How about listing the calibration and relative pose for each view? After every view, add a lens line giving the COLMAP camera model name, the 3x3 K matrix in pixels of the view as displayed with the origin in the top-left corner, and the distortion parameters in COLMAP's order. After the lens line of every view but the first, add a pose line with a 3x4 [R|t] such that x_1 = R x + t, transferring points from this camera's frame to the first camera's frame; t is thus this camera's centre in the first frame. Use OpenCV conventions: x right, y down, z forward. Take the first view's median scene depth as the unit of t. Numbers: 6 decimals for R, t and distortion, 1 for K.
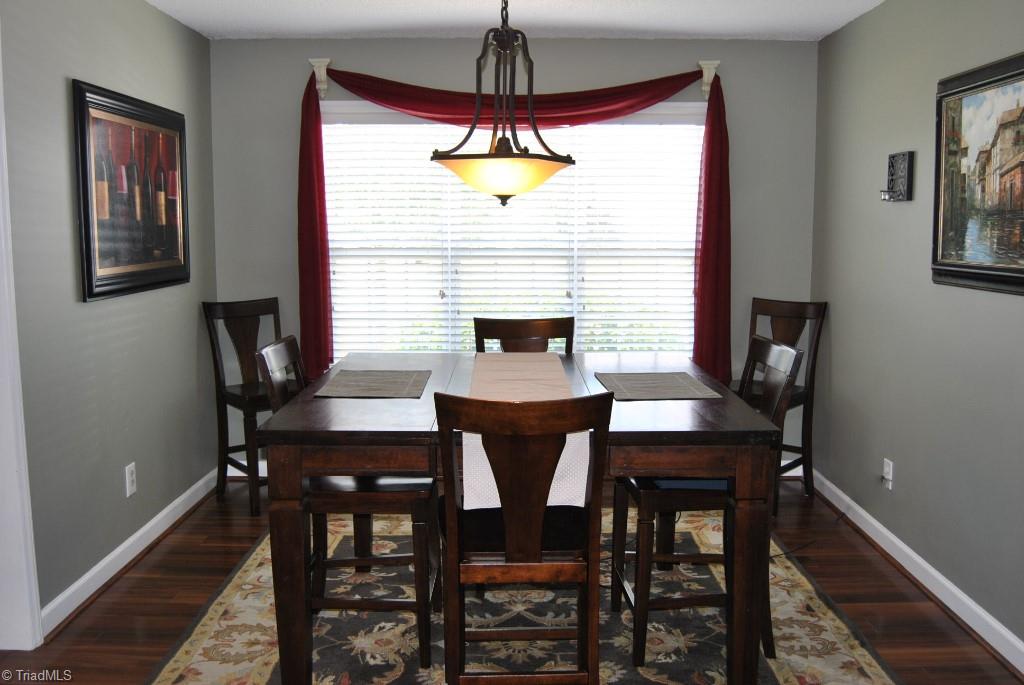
lens RADIAL K [[899.5, 0, 512.7], [0, 899.5, 338.1], [0, 0, 1]] dist [-0.011167, 0.000583]
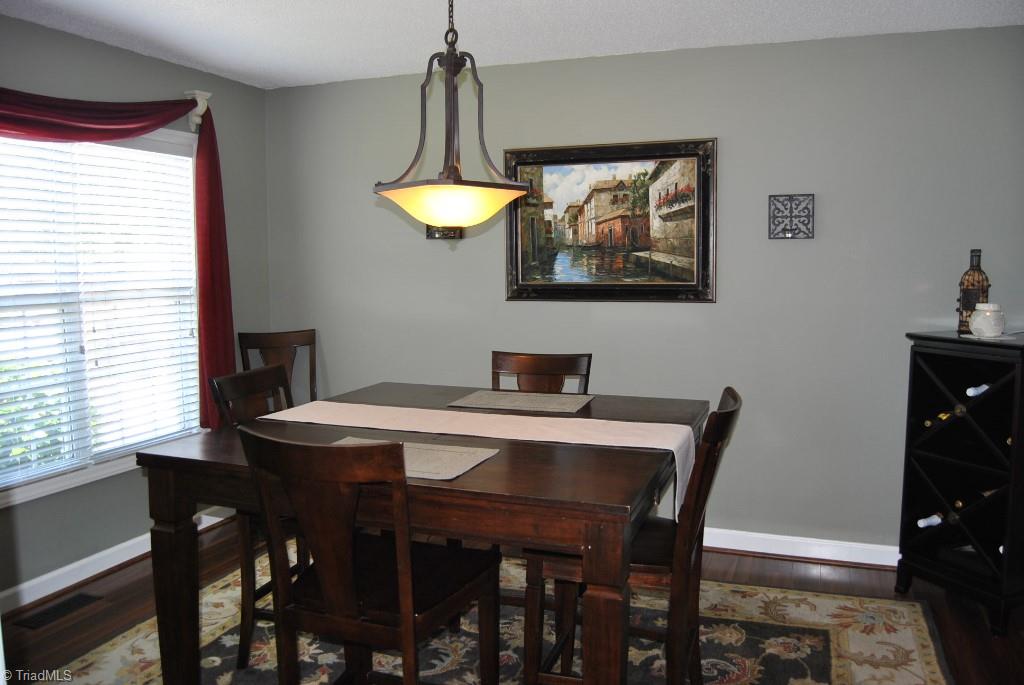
lens RADIAL K [[808.4, 0, 513.1], [0, 808.4, 345.0], [0, 0, 1]] dist [-0.085165, 0.036197]
pose [[0.359432, -0.097946, 0.928017, -0.717018], [0.126470, 0.990414, 0.055548, -0.067832], [-0.924562, 0.097400, 0.368373, 0.608783]]
